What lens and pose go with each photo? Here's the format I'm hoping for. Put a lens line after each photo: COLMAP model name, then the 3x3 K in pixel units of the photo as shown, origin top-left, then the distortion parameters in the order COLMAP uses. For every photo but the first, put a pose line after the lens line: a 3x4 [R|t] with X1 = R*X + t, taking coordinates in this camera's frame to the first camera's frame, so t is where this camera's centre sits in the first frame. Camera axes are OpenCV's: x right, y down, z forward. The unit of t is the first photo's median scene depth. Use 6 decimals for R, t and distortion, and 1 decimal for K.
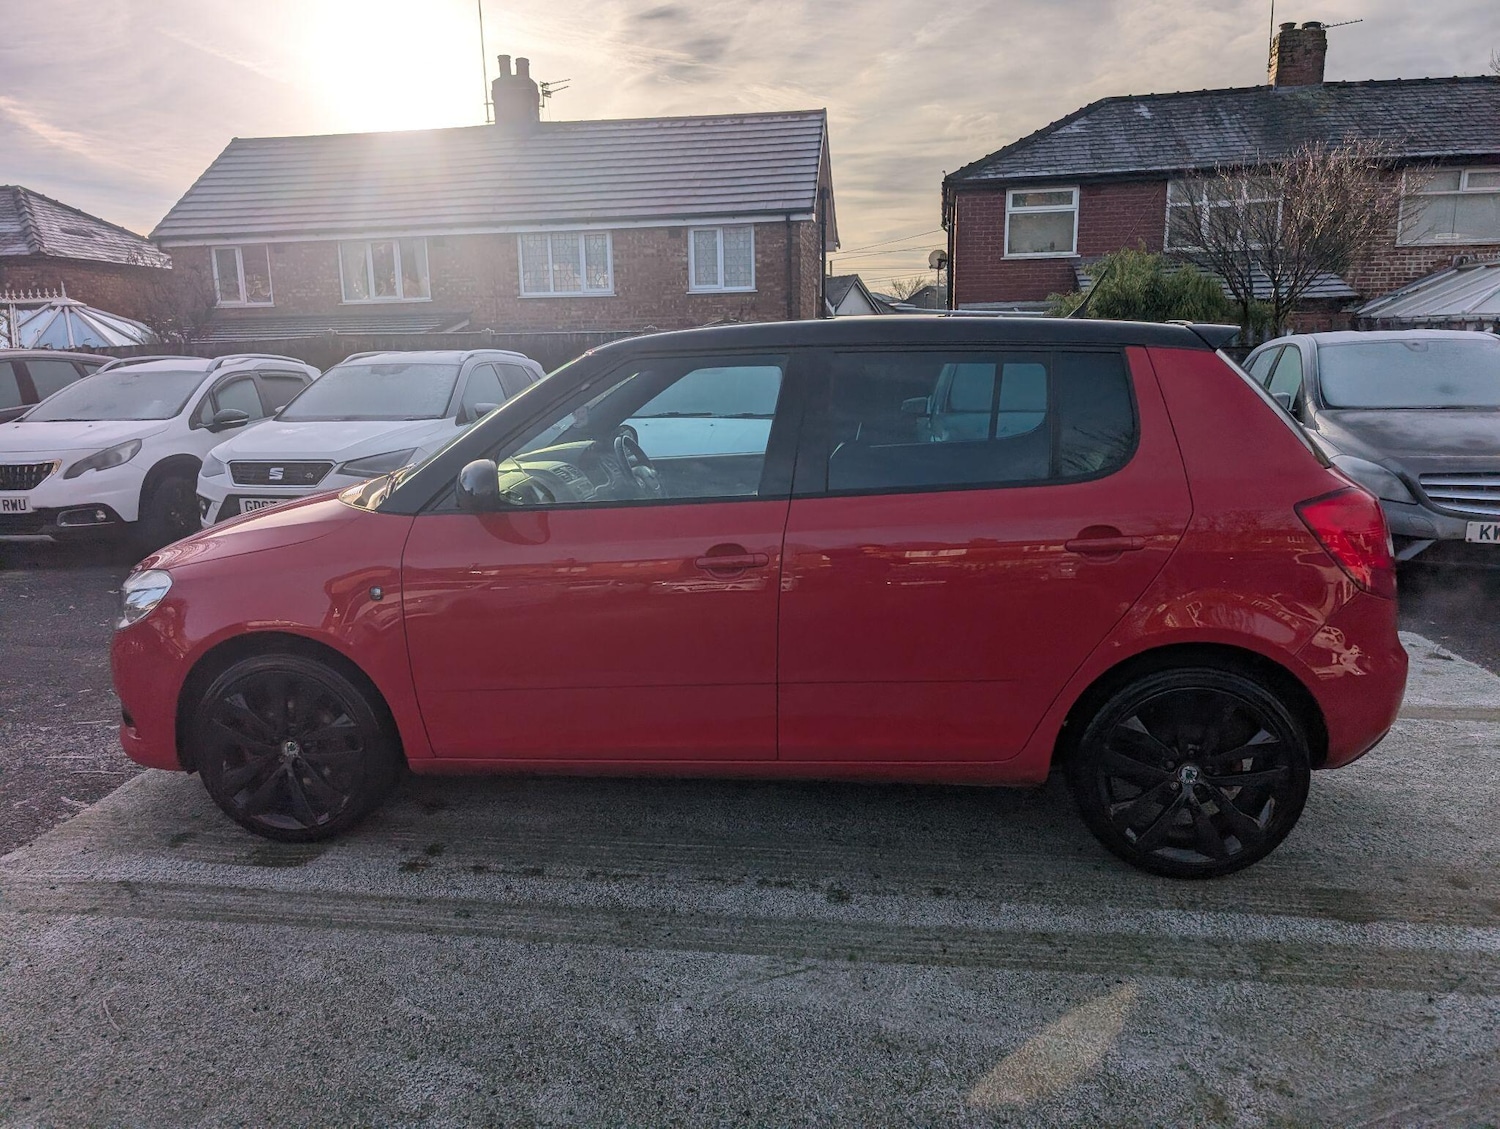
lens RADIAL K [[1078.9, 0, 740.7], [0, 1078.9, 575.1], [0, 0, 1]] dist [0.020499, -0.012072]
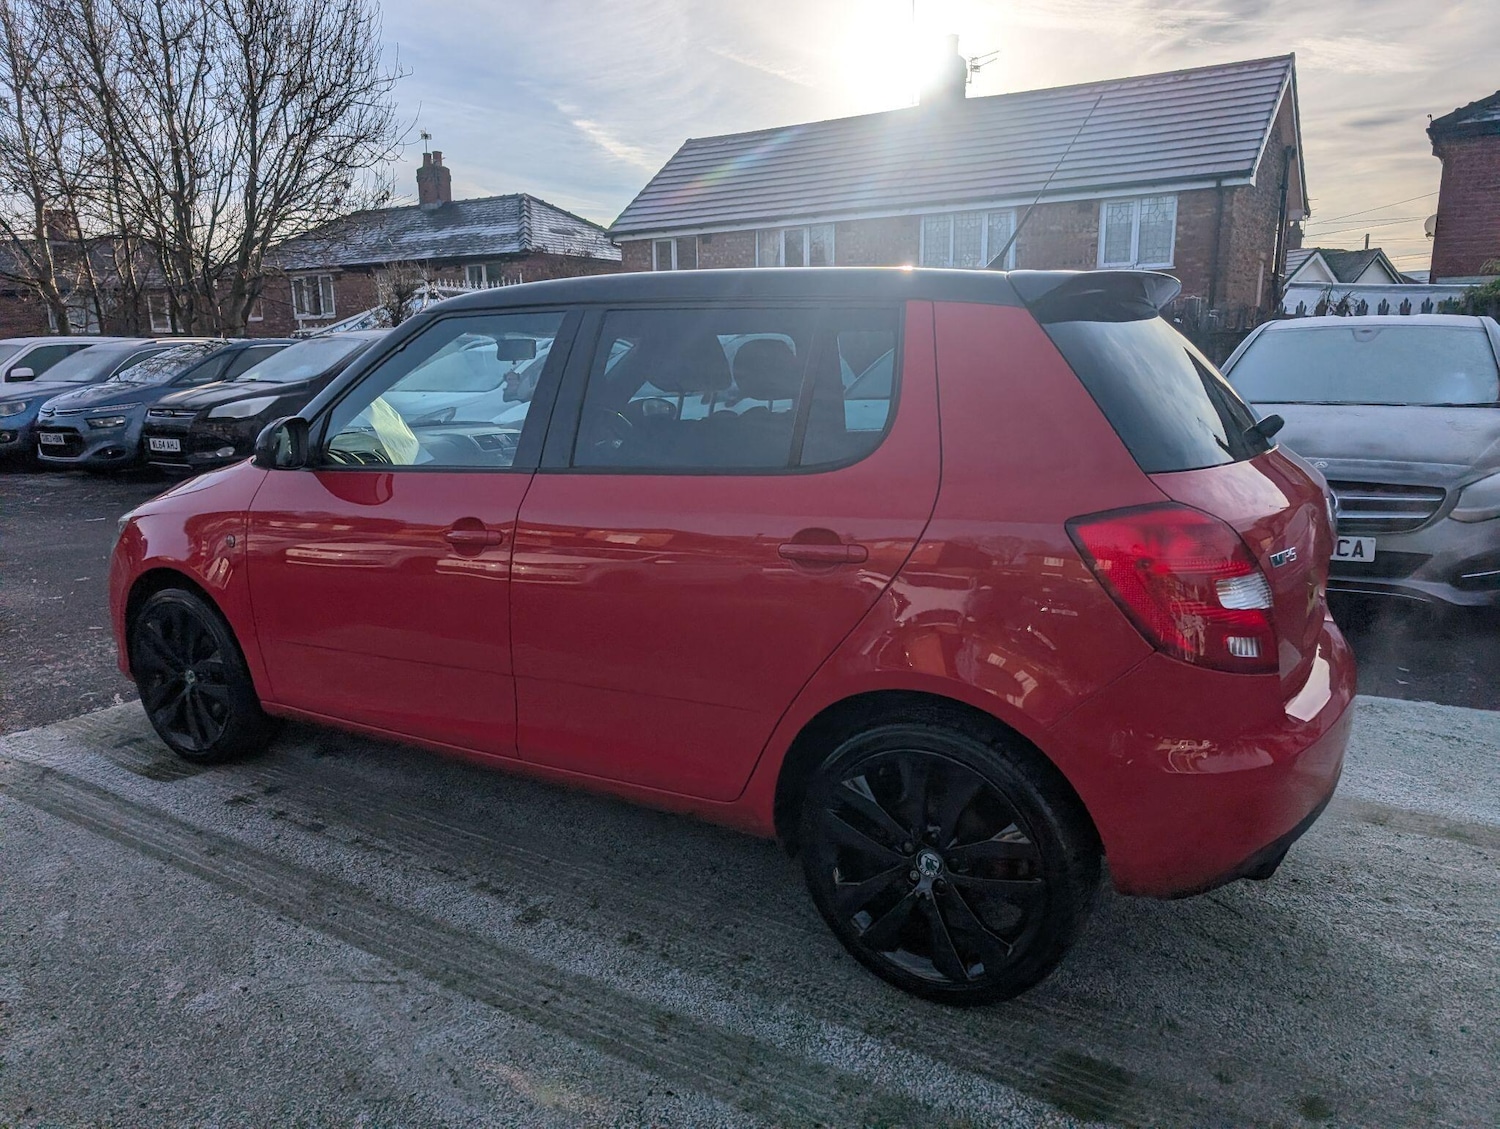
lens RADIAL K [[1078.9, 0, 740.7], [0, 1078.9, 575.1], [0, 0, 1]] dist [0.020499, -0.012072]
pose [[0.905673, 0.096059, -0.412952, 0.087003], [-0.091321, 0.995331, 0.031247, -0.004492], [0.414026, 0.009412, 0.910217, 0.036615]]
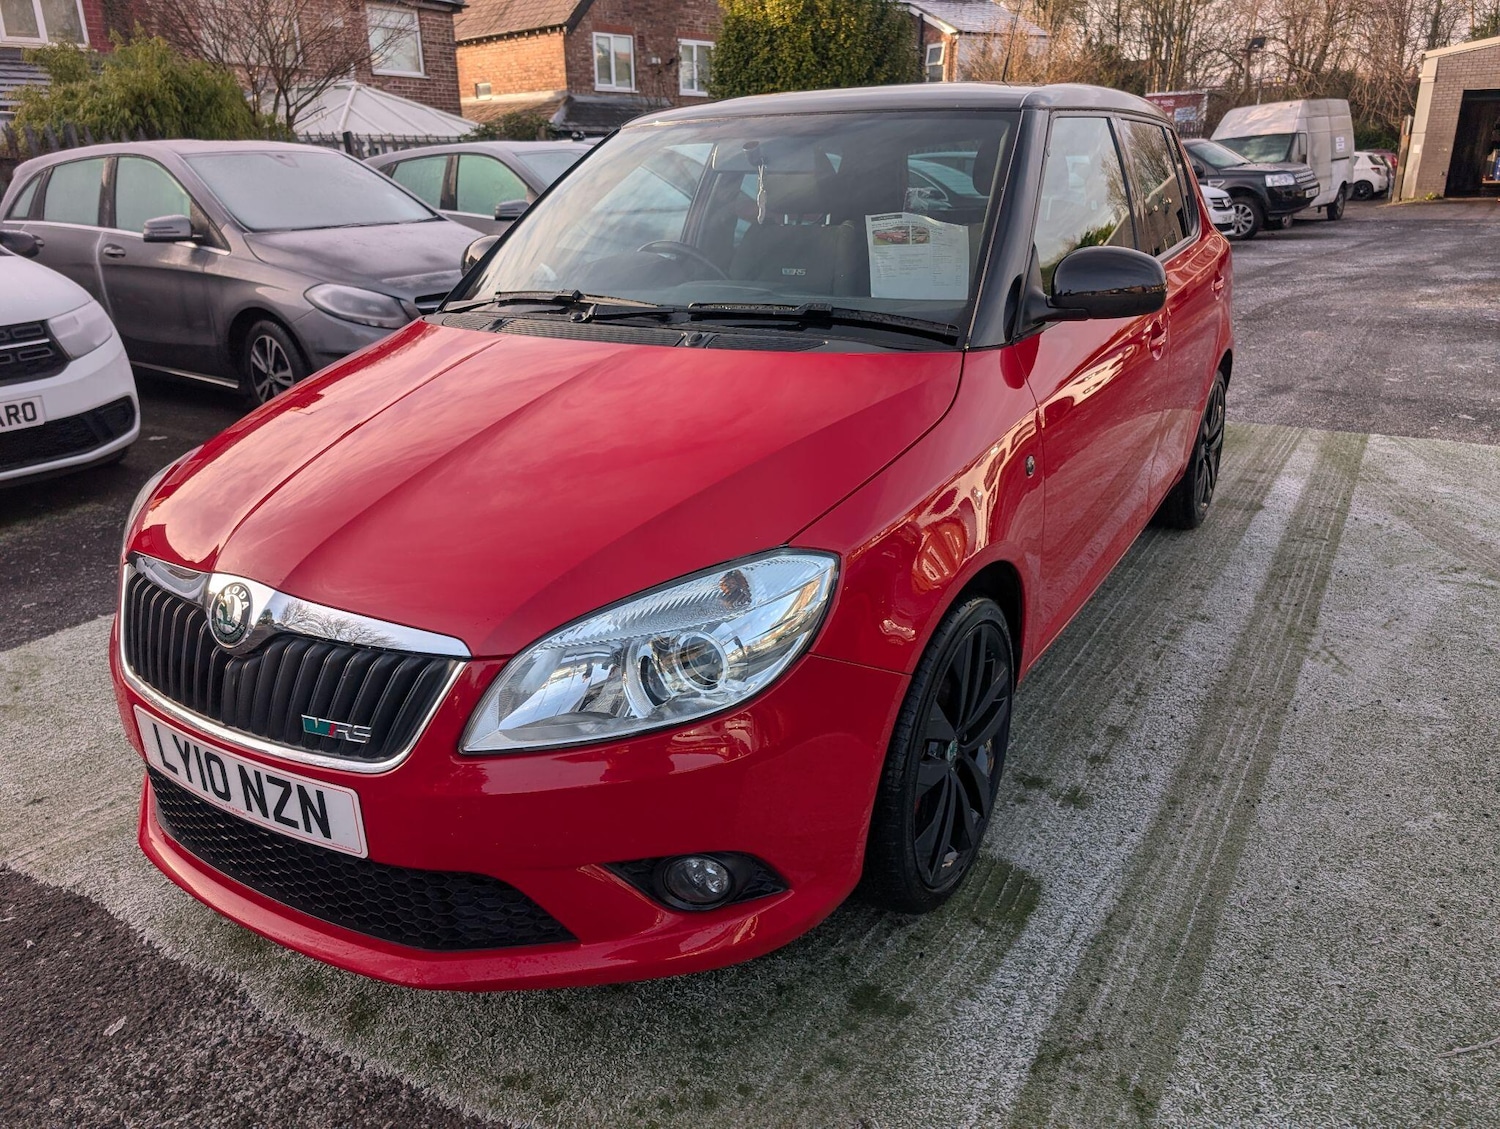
lens RADIAL K [[1071.6, 0, 763.5], [0, 1071.6, 568.6], [0, 0, 1]] dist [0.005270, -0.002102]
pose [[0.414200, -0.312324, 0.854922, -0.155085], [0.187609, 0.948409, 0.255582, -0.019198], [-0.890641, 0.054529, 0.451426, 0.131286]]
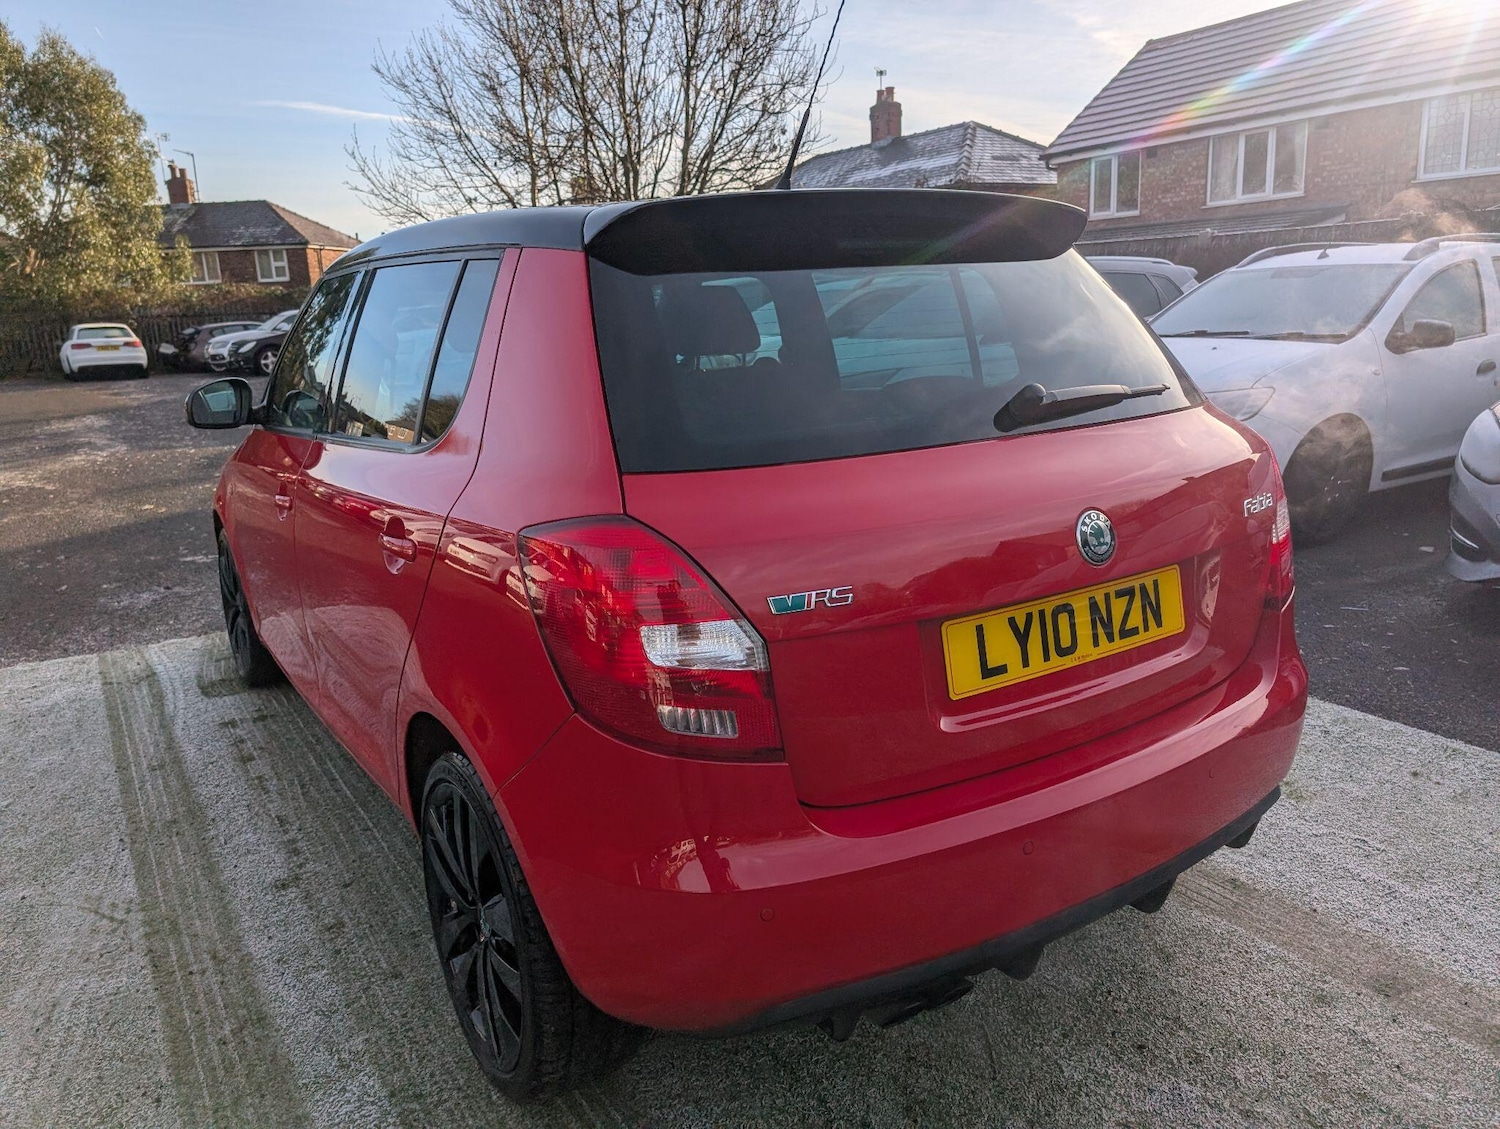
lens RADIAL K [[1080.5, 0, 740.6], [0, 1080.5, 566.6], [0, 0, 1]] dist [0.009819, -0.006868]
pose [[0.633516, 0.177547, -0.753083, 0.142164], [-0.121647, 0.984067, 0.129670, -0.018962], [0.764107, 0.009463, 0.645020, 0.102904]]
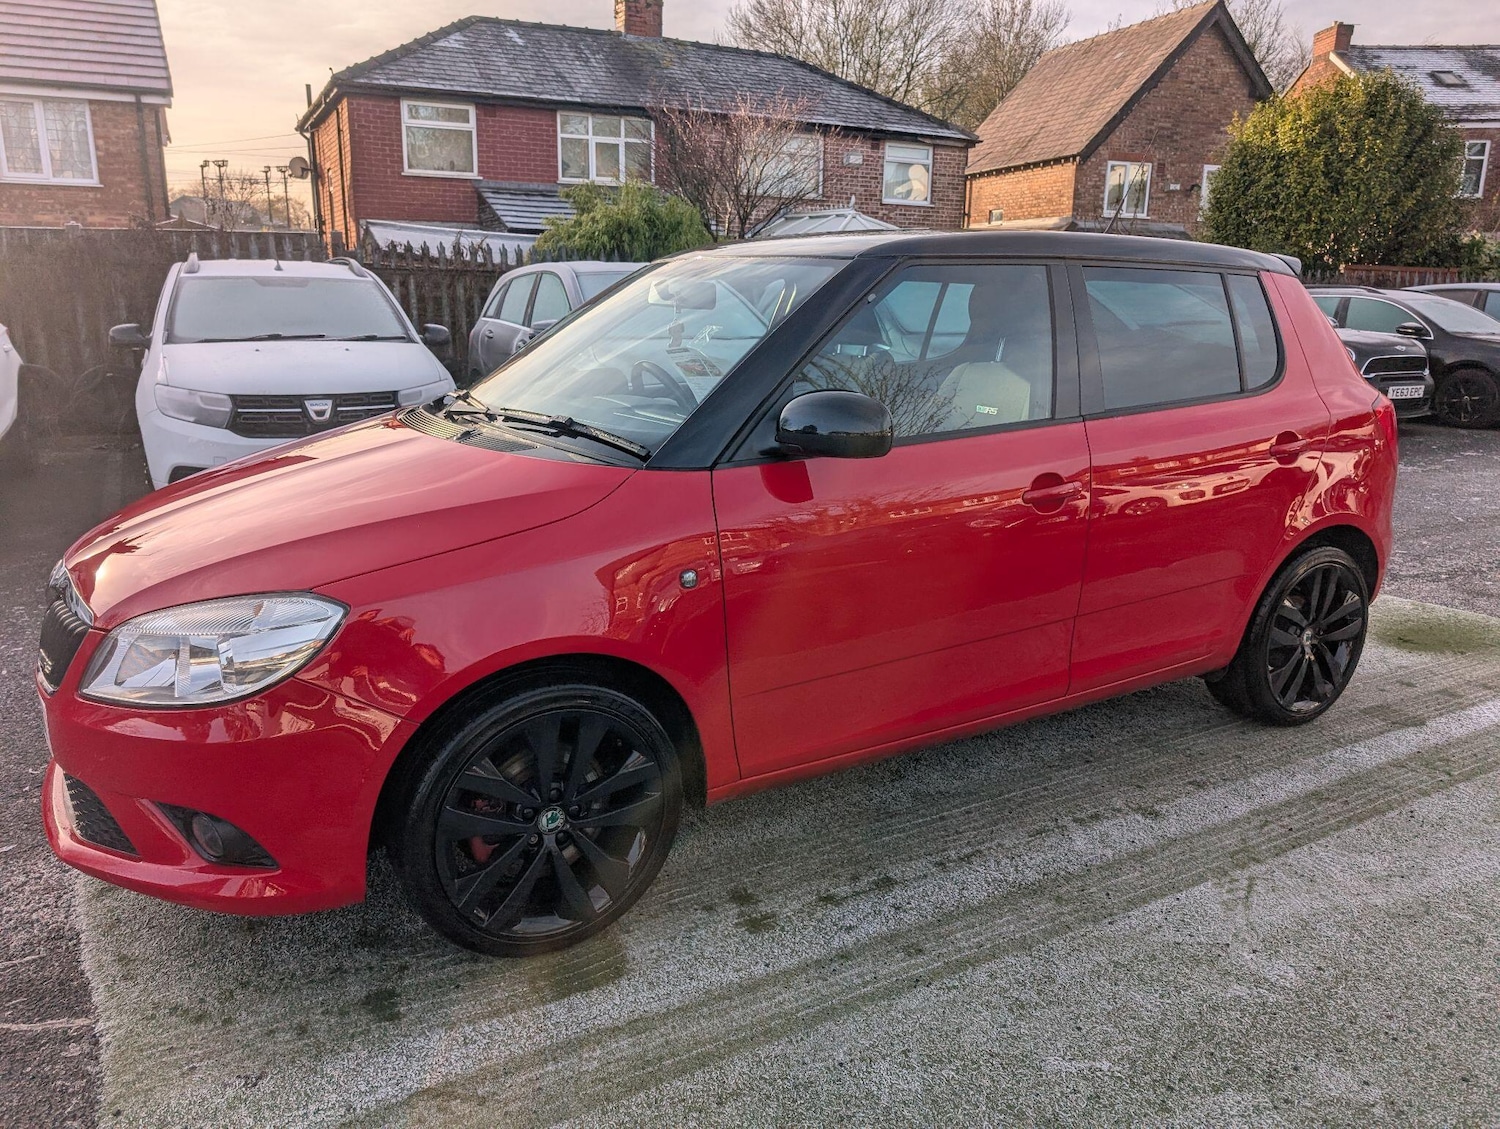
lens RADIAL K [[1077.3, 0, 743.4], [0, 1077.3, 564.5], [0, 0, 1]] dist [0.011471, -0.005768]
pose [[0.801129, -0.124433, 0.585413, -0.113338], [0.091440, 0.992112, 0.085744, -0.007928], [-0.591465, -0.015162, 0.806188, 0.060723]]
